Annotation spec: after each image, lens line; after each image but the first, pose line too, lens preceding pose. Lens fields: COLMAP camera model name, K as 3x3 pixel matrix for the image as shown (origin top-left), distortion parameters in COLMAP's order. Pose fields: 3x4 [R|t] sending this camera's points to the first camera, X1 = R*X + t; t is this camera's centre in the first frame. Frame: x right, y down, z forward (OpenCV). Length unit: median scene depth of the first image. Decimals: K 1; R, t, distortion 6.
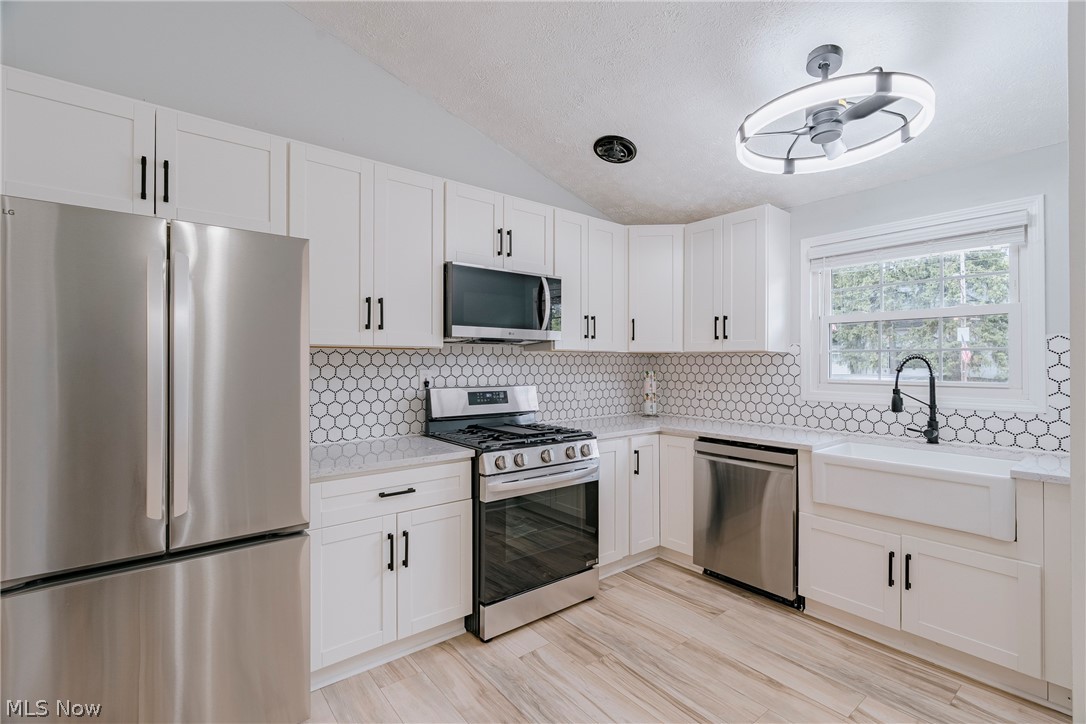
lens RADIAL K [[493.7, 0, 539.8], [0, 493.7, 359.2], [0, 0, 1]] dist [-0.004256, -0.000067]
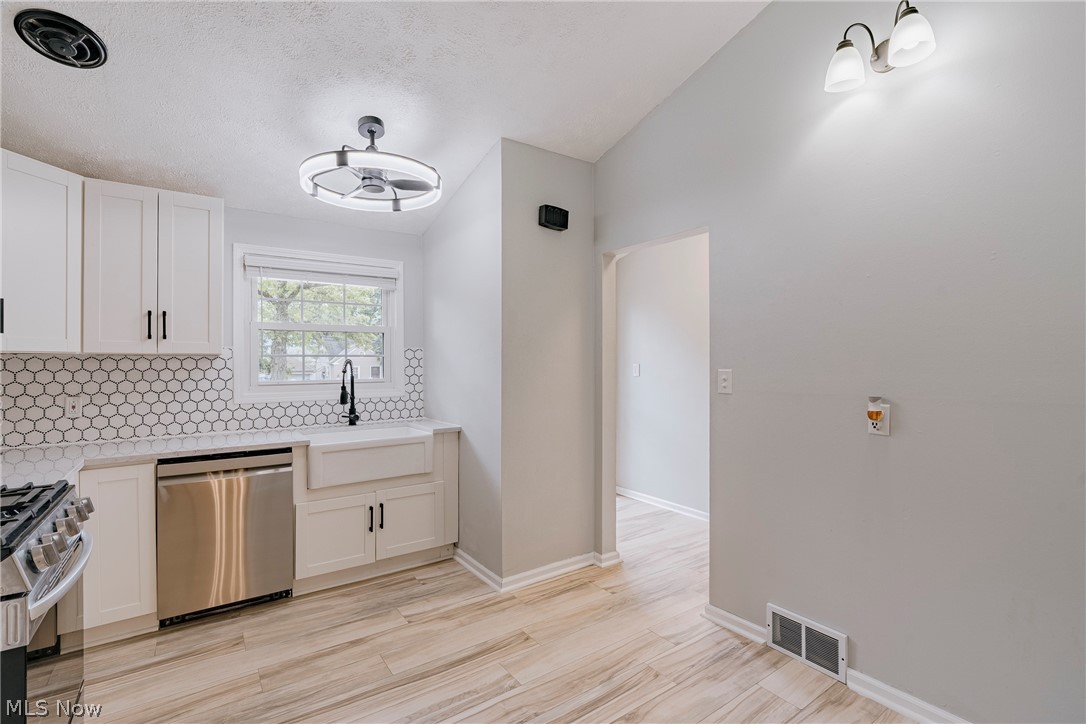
lens RADIAL K [[497.6, 0, 543.0], [0, 497.6, 362.0], [0, 0, 1]] dist [0.000700, 0.000155]
pose [[0.059149, 0.000758, 0.998249, -0.469543], [-0.001851, 0.999998, -0.000649, -0.002643], [-0.998247, -0.001809, 0.059150, 0.342438]]
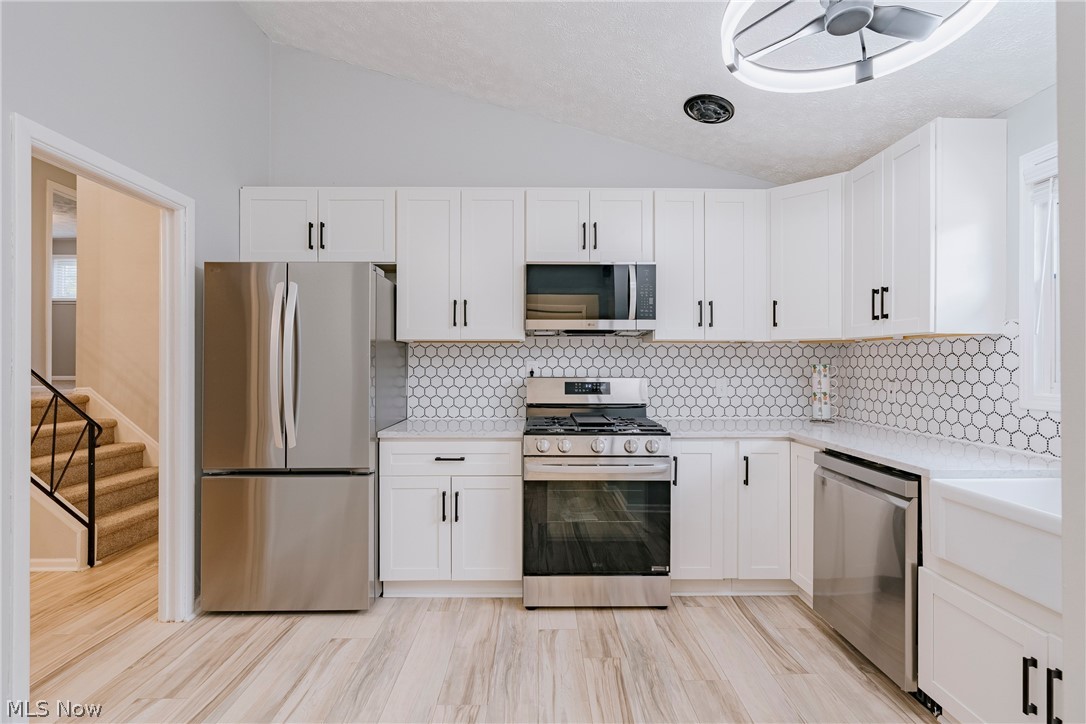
lens RADIAL K [[500.0, 0, 535.9], [0, 500.0, 360.6], [0, 0, 1]] dist [-0.002238, -0.000078]
pose [[0.788583, -0.002956, -0.614921, 0.466250], [0.004554, 0.999989, 0.001032, 0.019479], [0.614911, -0.003614, 0.788588, 0.114145]]
